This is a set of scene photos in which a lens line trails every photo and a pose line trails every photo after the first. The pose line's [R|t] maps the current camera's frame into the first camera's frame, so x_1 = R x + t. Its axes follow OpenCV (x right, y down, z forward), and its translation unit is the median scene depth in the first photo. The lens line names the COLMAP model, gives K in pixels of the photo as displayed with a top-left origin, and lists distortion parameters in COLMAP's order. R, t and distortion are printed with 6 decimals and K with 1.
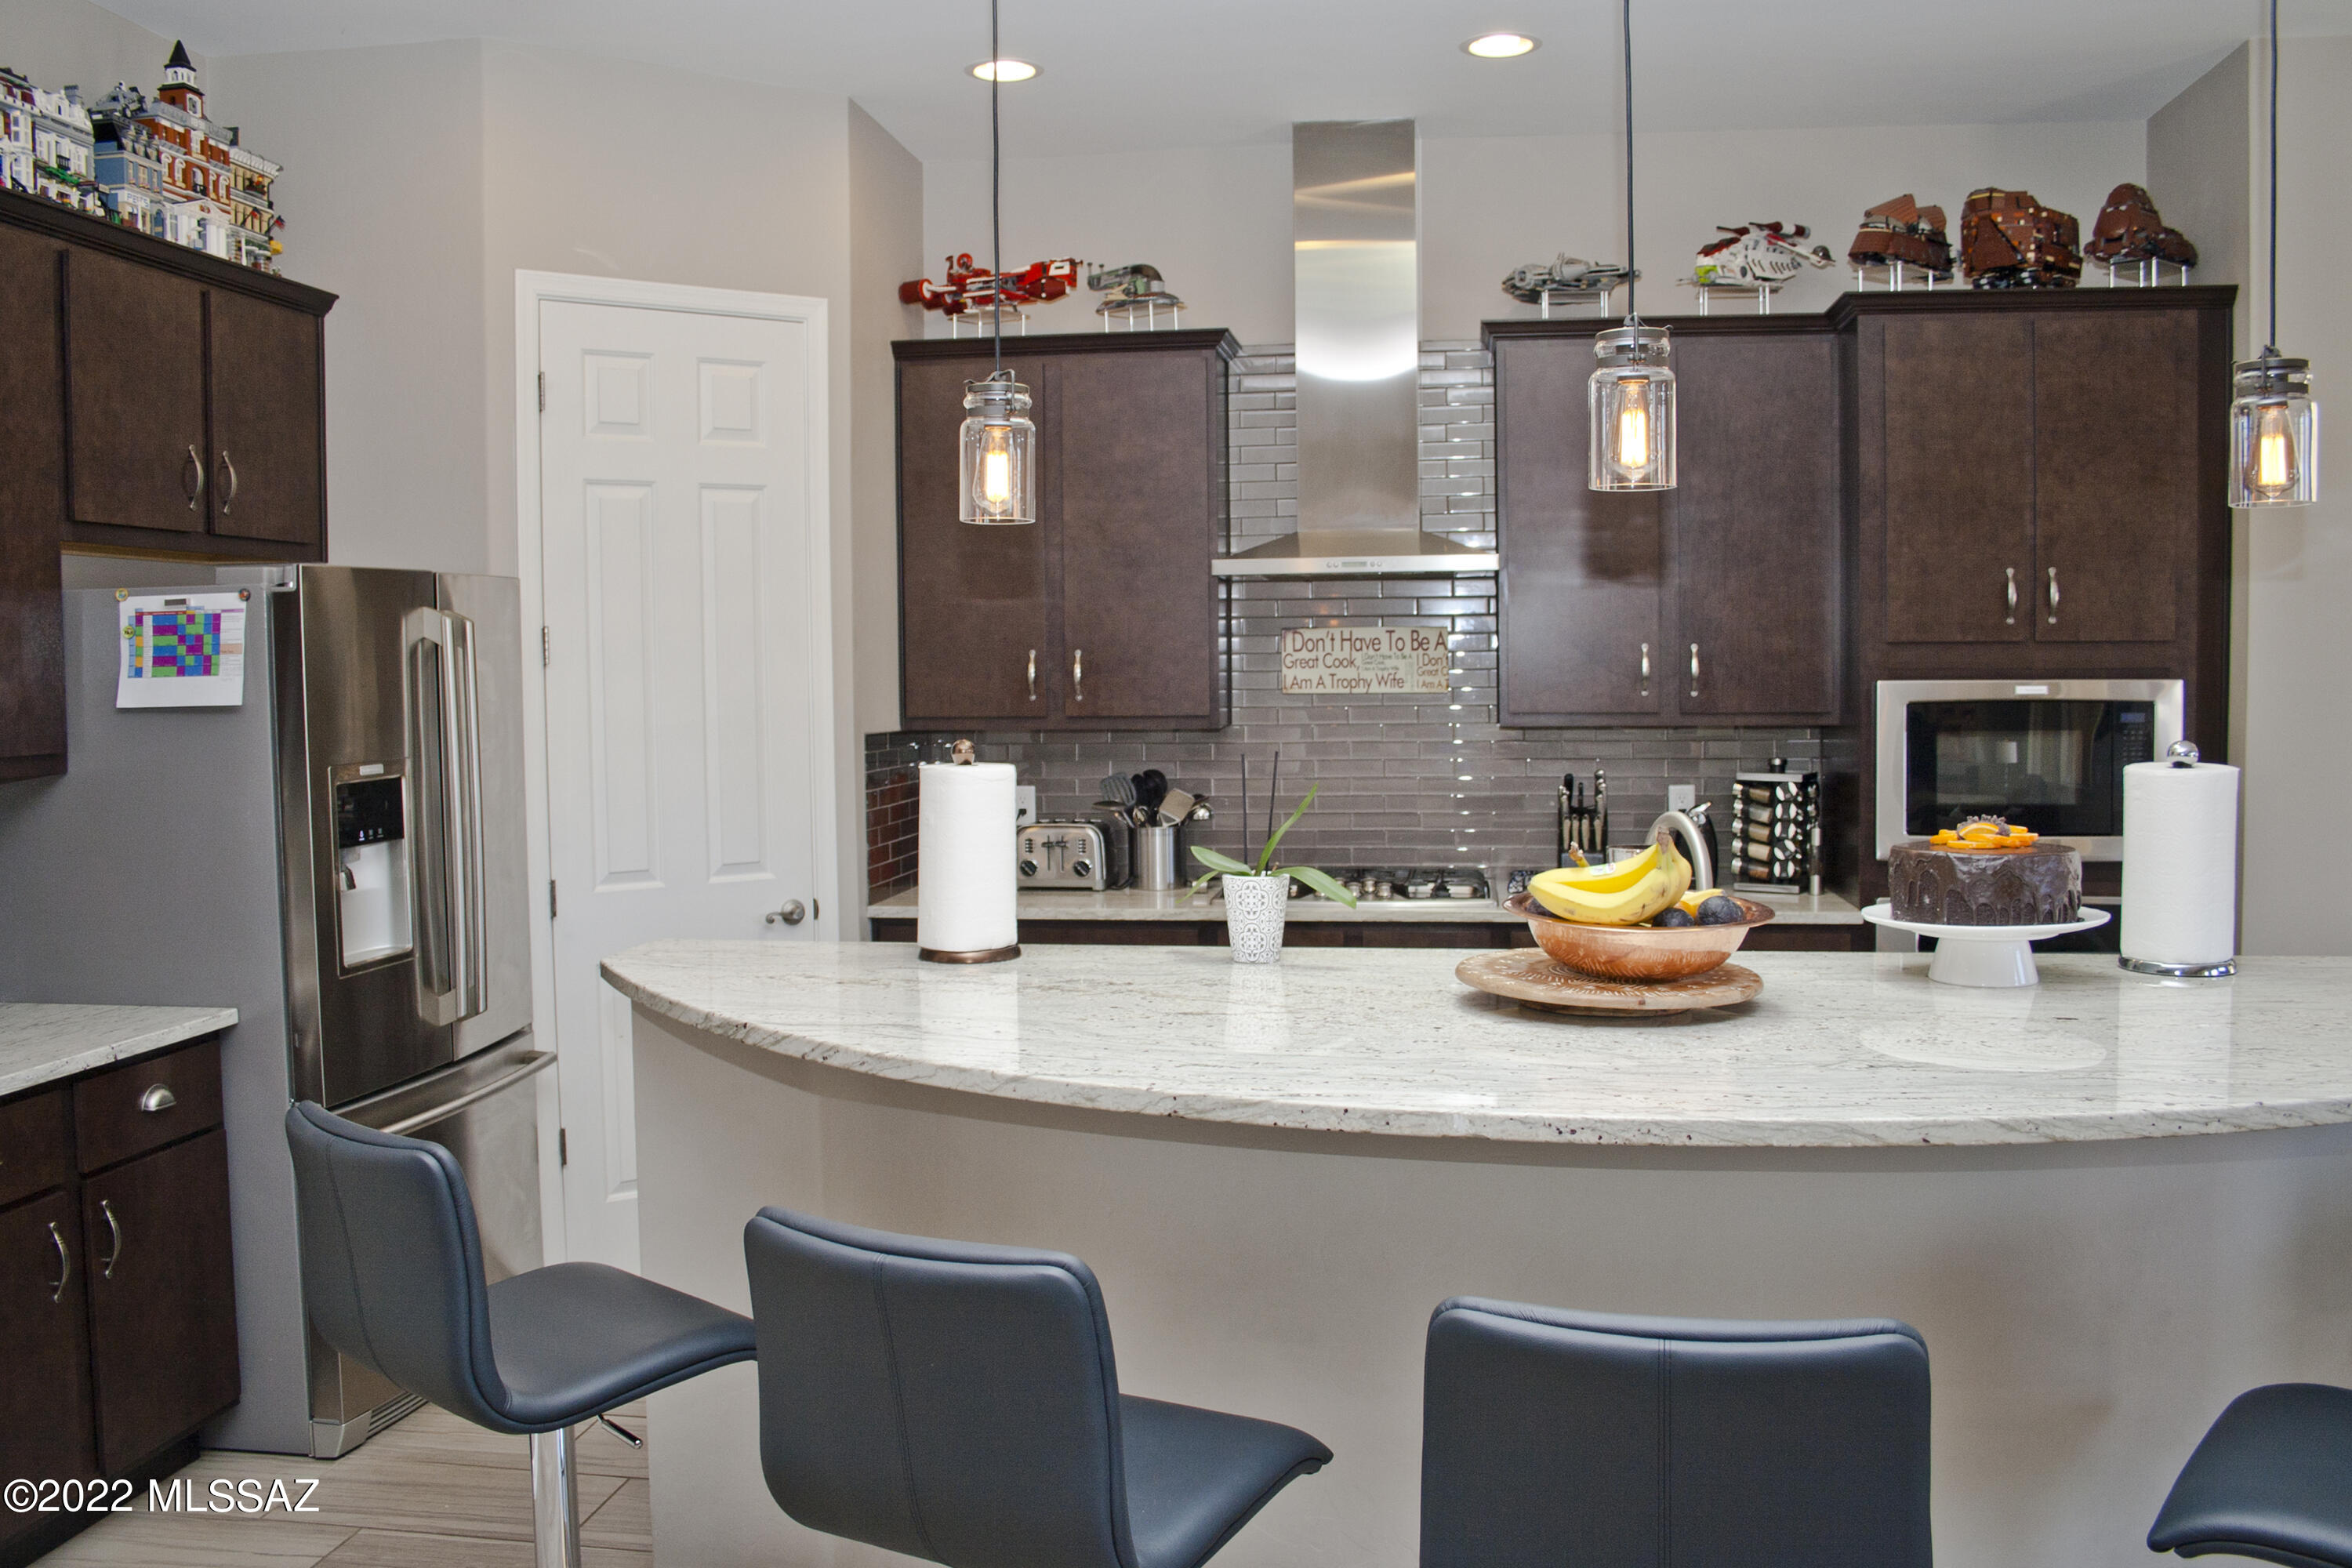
lens RADIAL K [[1966.9, 0, 1159.1], [0, 1966.9, 769.1], [0, 0, 1]] dist [-0.167124, 0.144426]
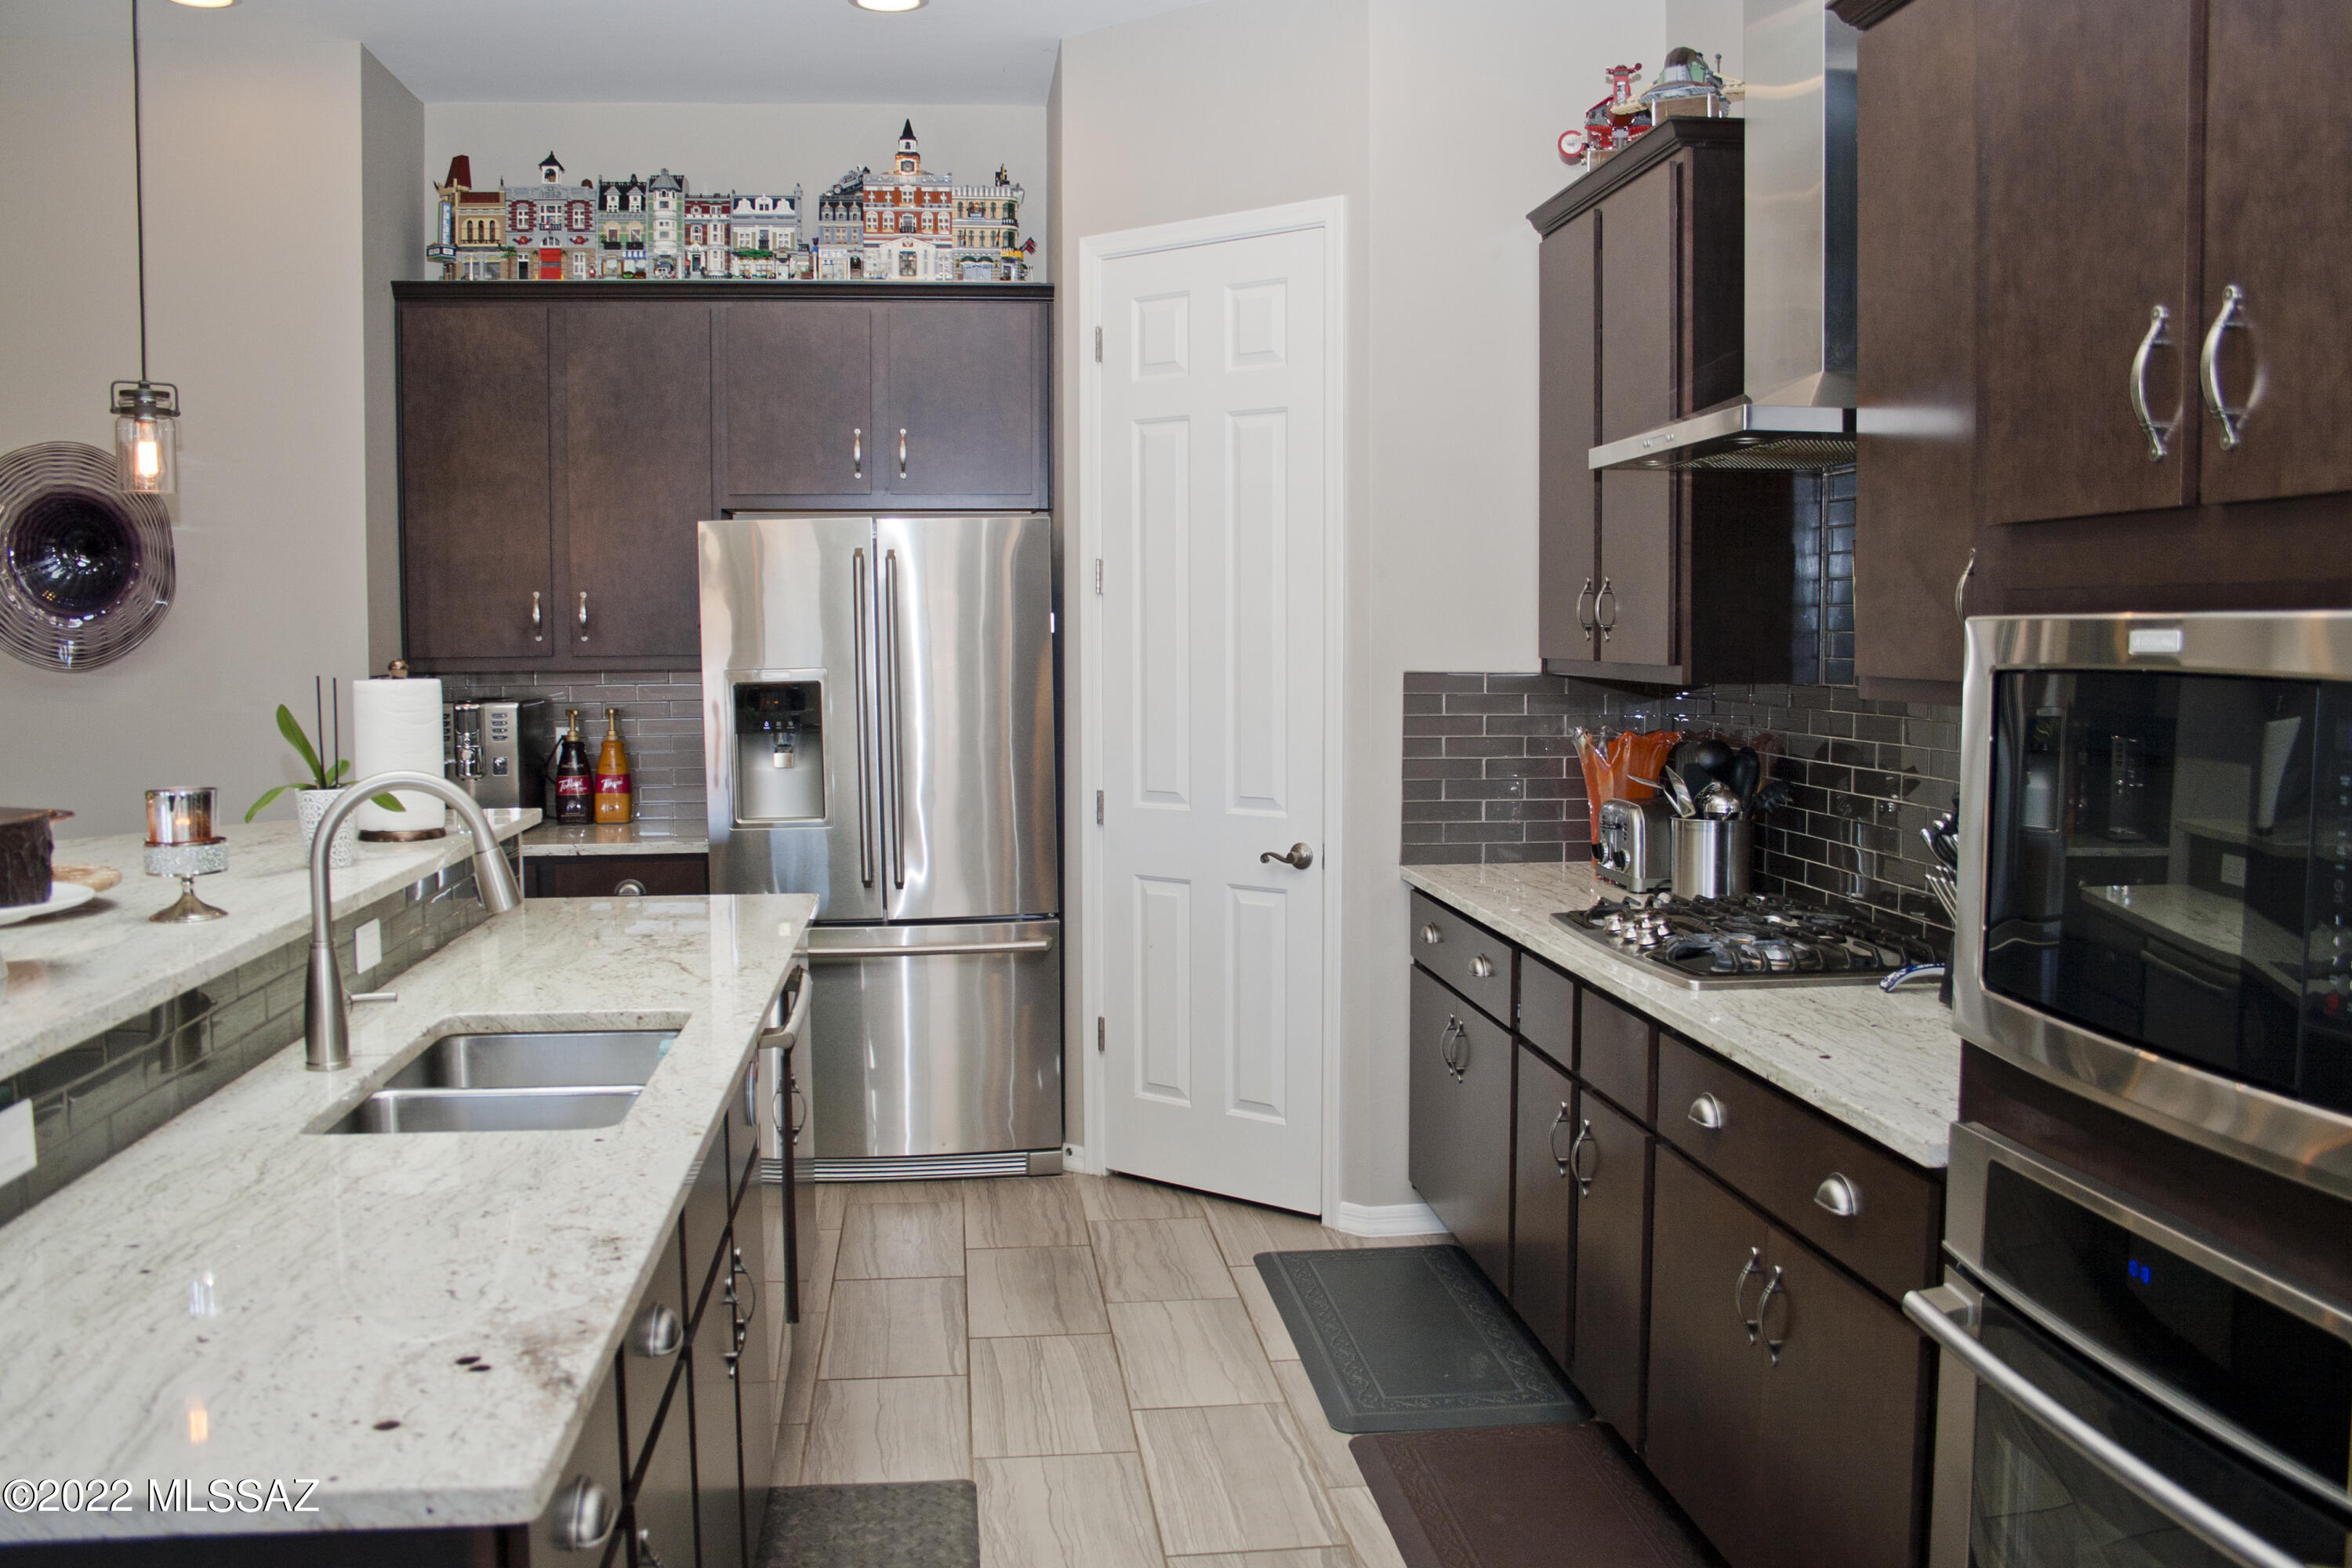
lens RADIAL K [[1966.9, 0, 1159.1], [0, 1966.9, 769.1], [0, 0, 1]] dist [-0.167124, 0.144426]
pose [[0.253345, 0.081346, -0.963950, 0.676161], [-0.051509, 0.996179, 0.070529, -0.031322], [0.966004, 0.031784, 0.256567, 0.662381]]
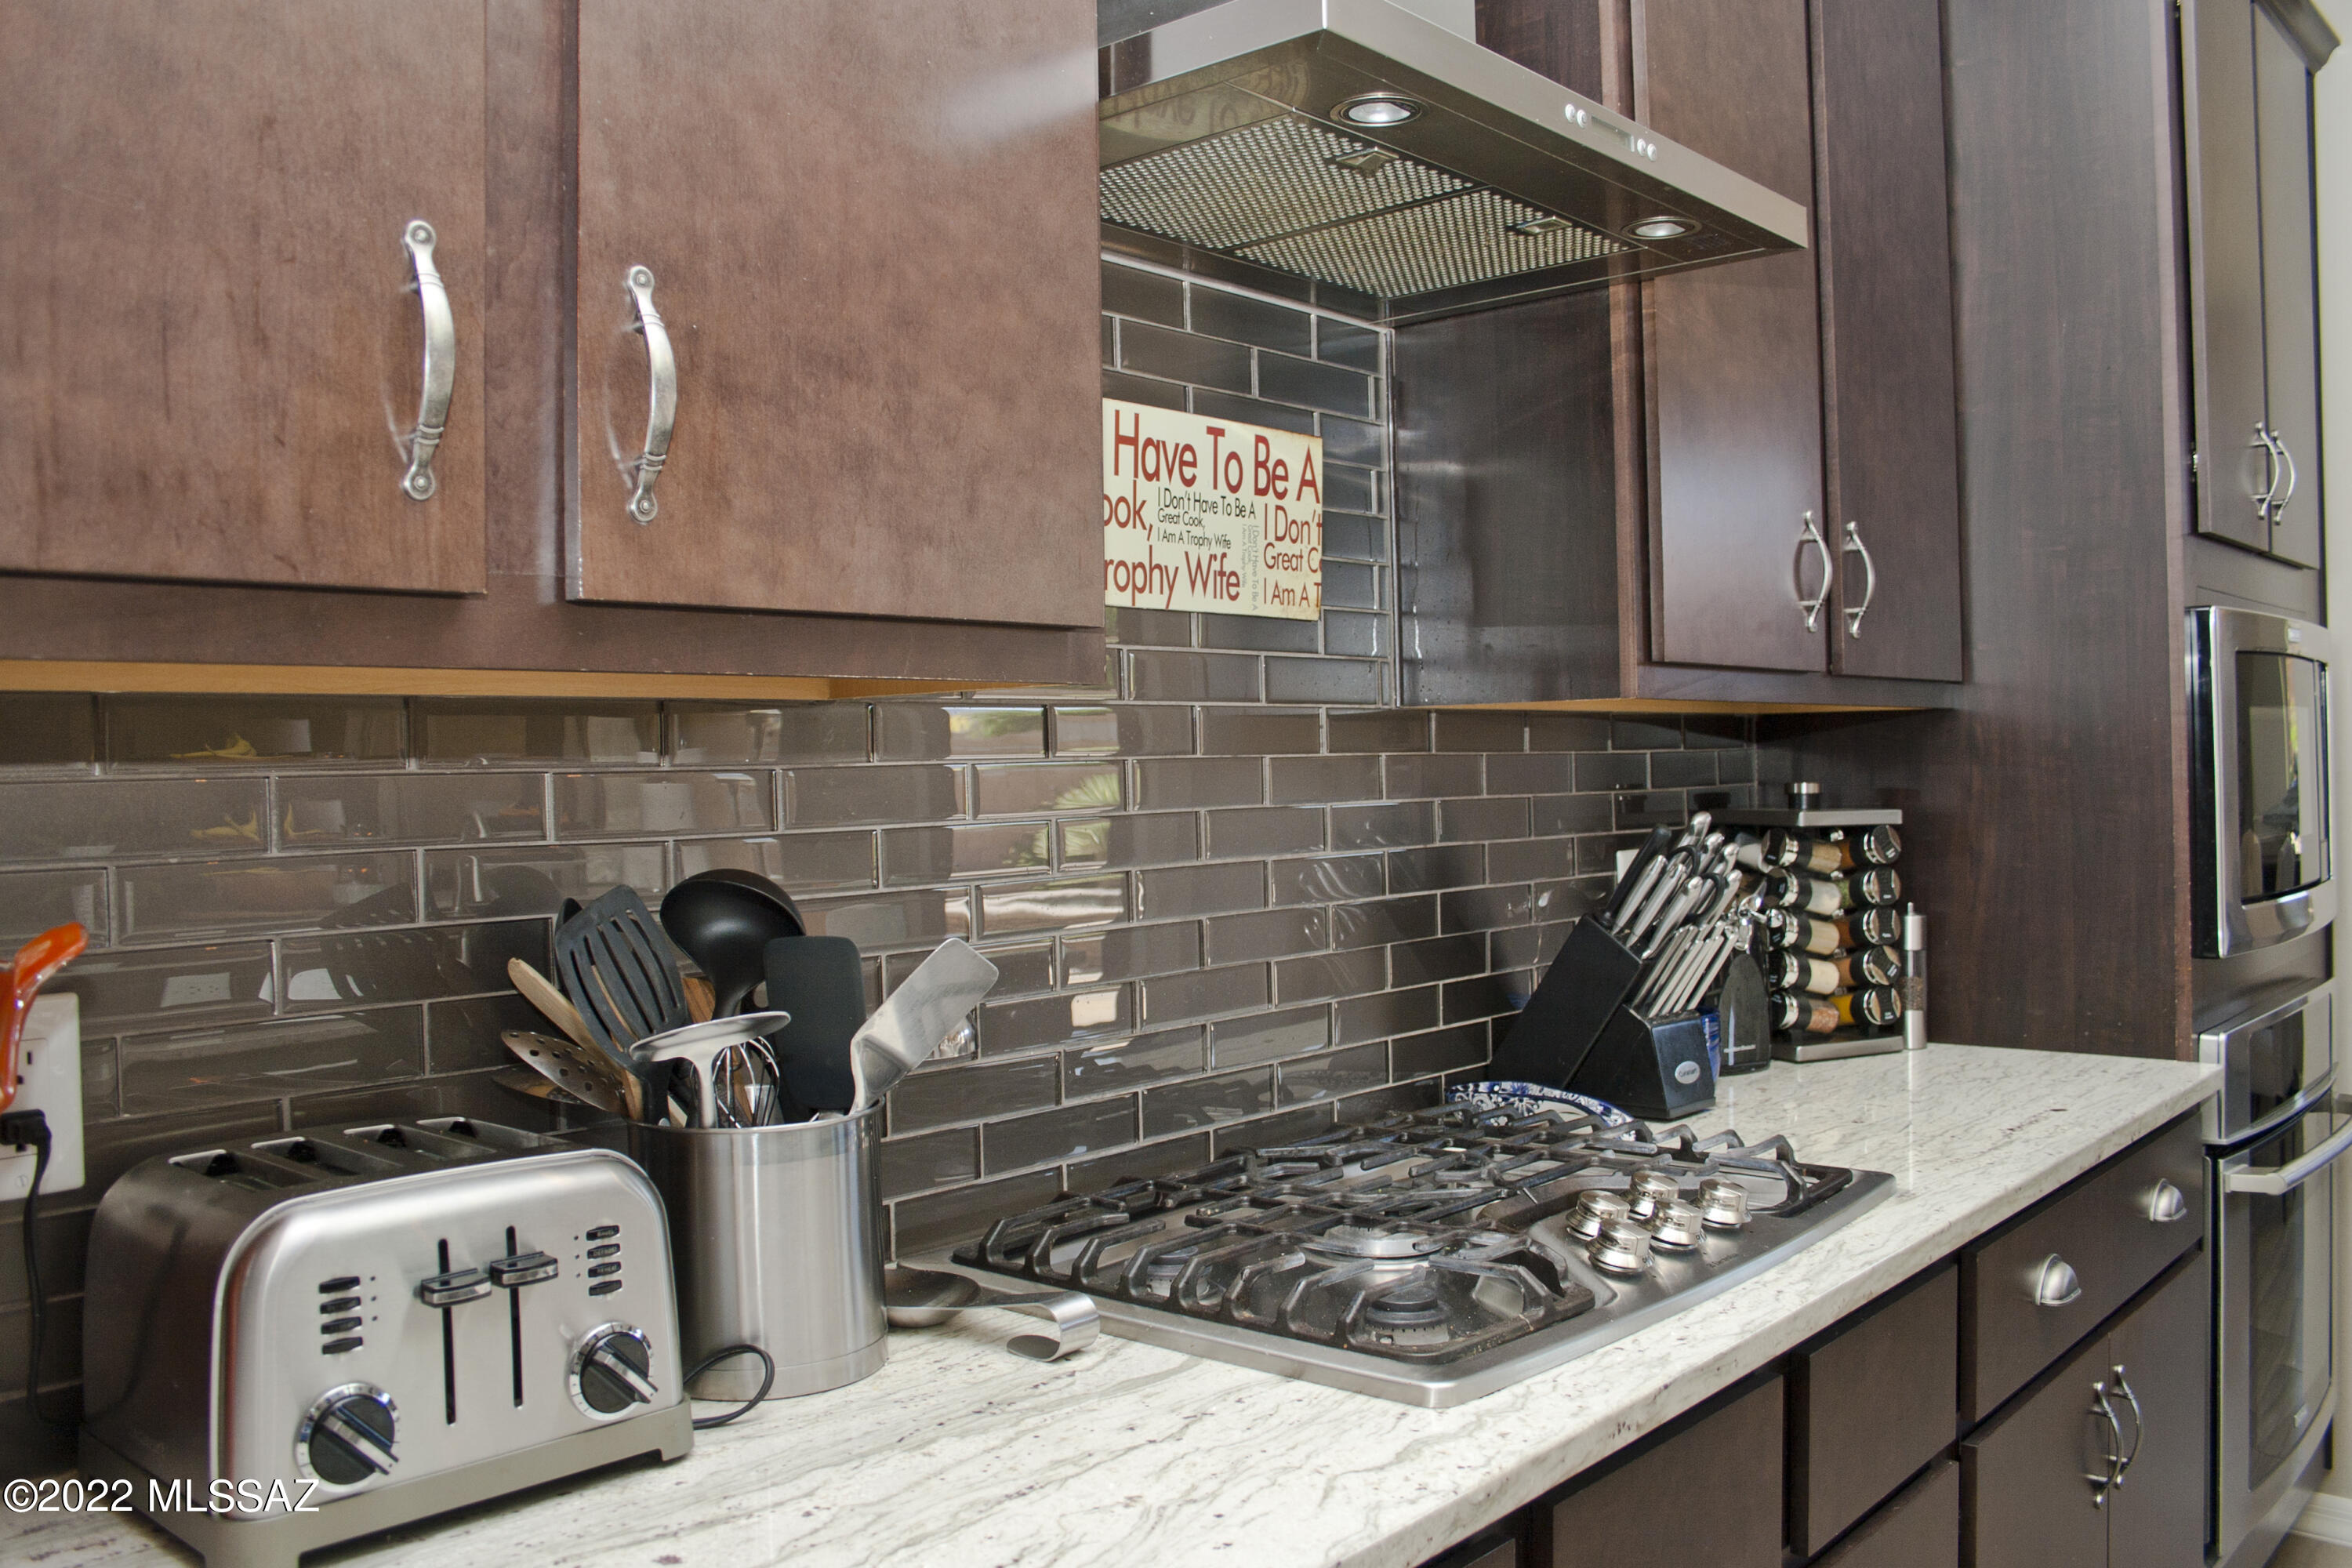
lens RADIAL K [[1966.9, 0, 1159.1], [0, 1966.9, 769.1], [0, 0, 1]] dist [-0.167124, 0.144426]
pose [[0.548220, -0.000388, 0.836334, -0.181590], [0.059122, 0.997516, -0.038292, 0.000178], [-0.834242, 0.070438, 0.546881, 0.887348]]
